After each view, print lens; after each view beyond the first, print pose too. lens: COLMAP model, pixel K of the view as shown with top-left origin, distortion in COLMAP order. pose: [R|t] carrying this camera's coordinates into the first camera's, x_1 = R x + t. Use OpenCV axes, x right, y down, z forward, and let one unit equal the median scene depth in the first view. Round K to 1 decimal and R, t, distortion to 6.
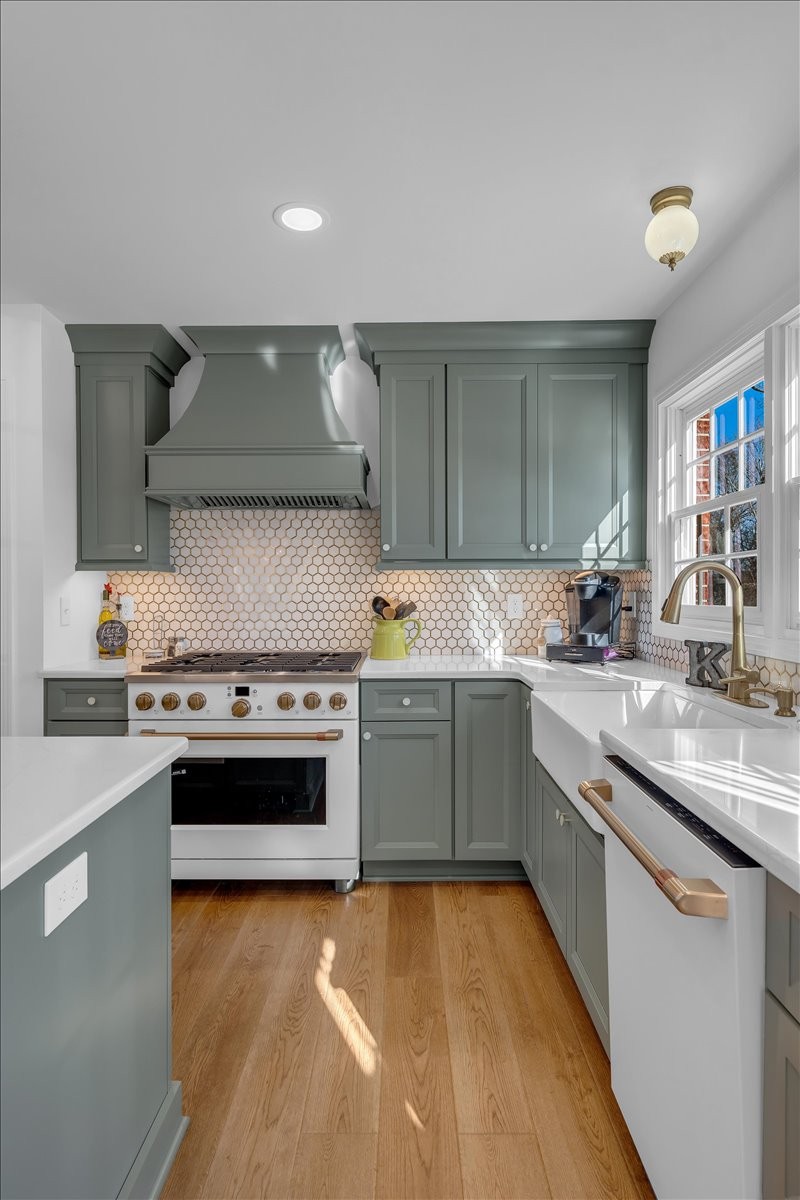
lens RADIAL K [[665.0, 0, 398.1], [0, 665.0, 600.8], [0, 0, 1]] dist [0.006233, -0.002107]
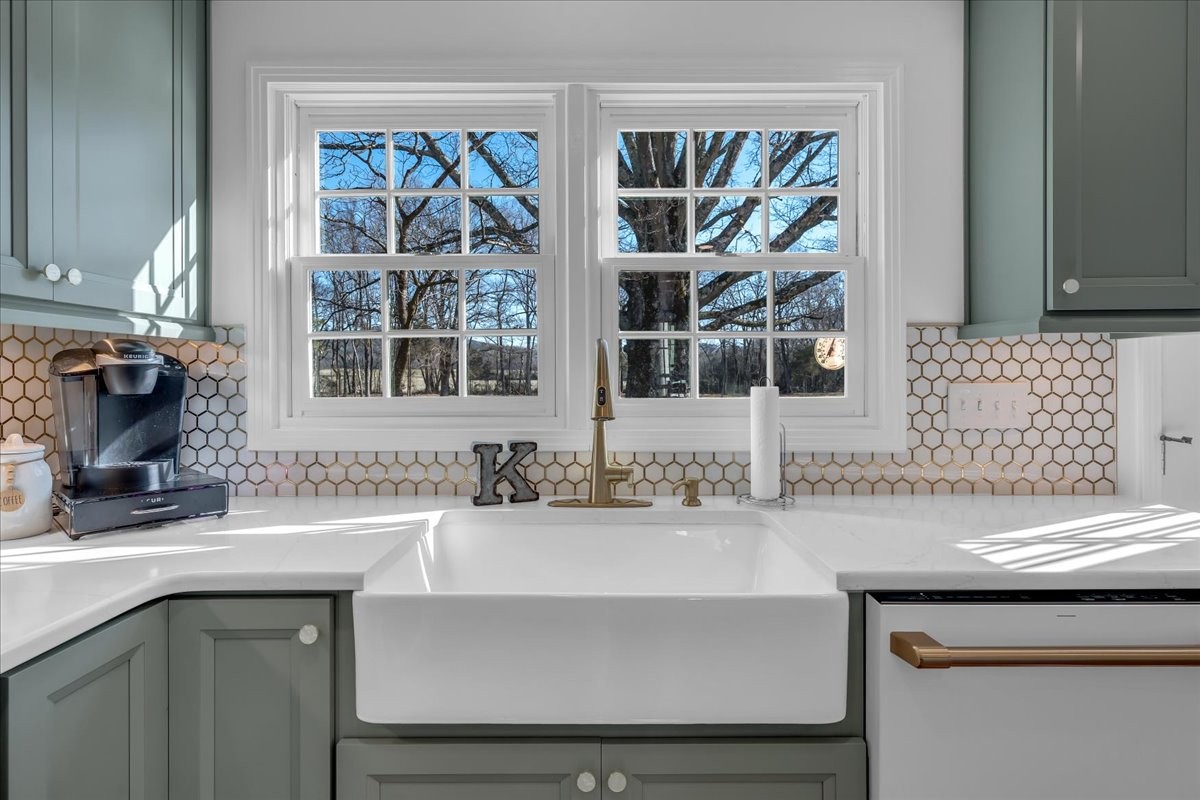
lens RADIAL K [[618.9, 0, 602.7], [0, 618.9, 377.0], [0, 0, 1]] dist [-0.003078, 0.000288]
pose [[-0.009857, 0.002137, 0.999949, -0.186896], [0.015732, 0.999874, -0.001982, -0.008847], [-0.999828, 0.015712, -0.009890, 0.663003]]
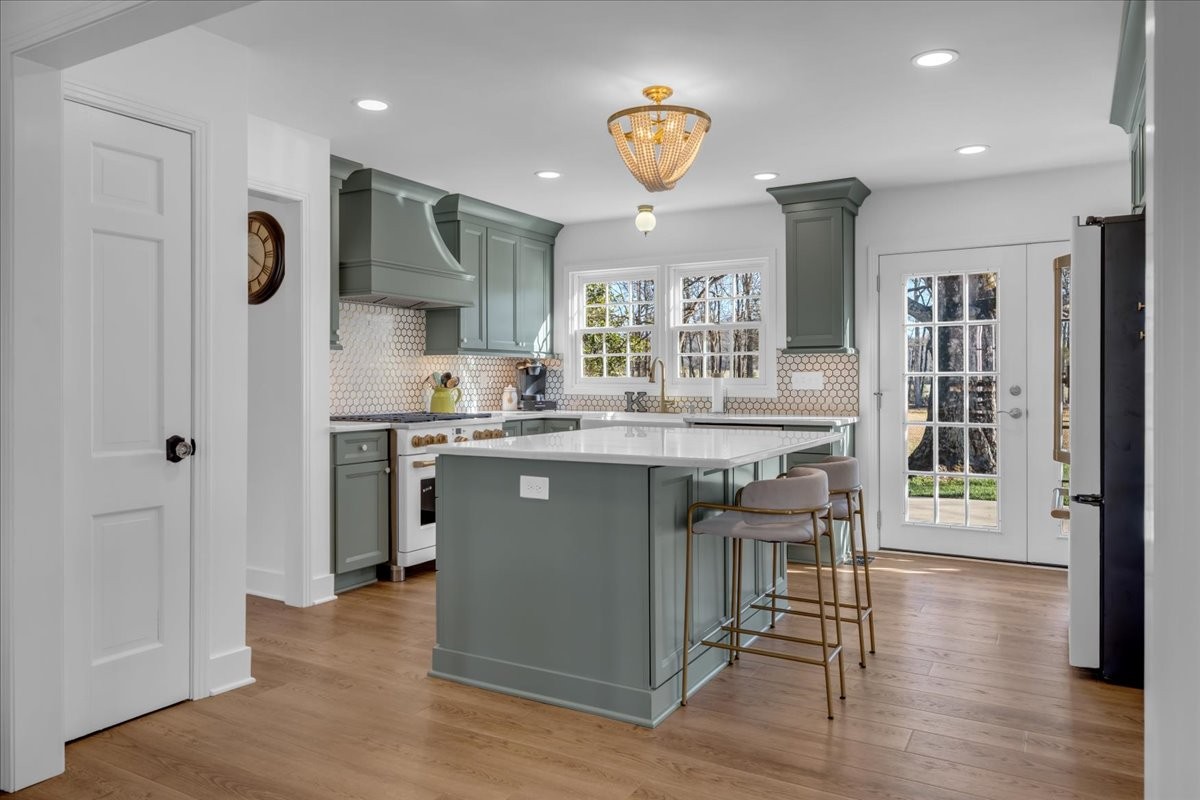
lens RADIAL K [[827.5, 0, 603.3], [0, 827.5, 392.2], [0, 0, 1]] dist [-0.000697, 0.000040]
pose [[0.494673, -0.012601, 0.868988, -1.529409], [0.010961, 0.999906, 0.008260, 0.027453], [-0.869010, 0.005439, 0.494764, -0.229019]]
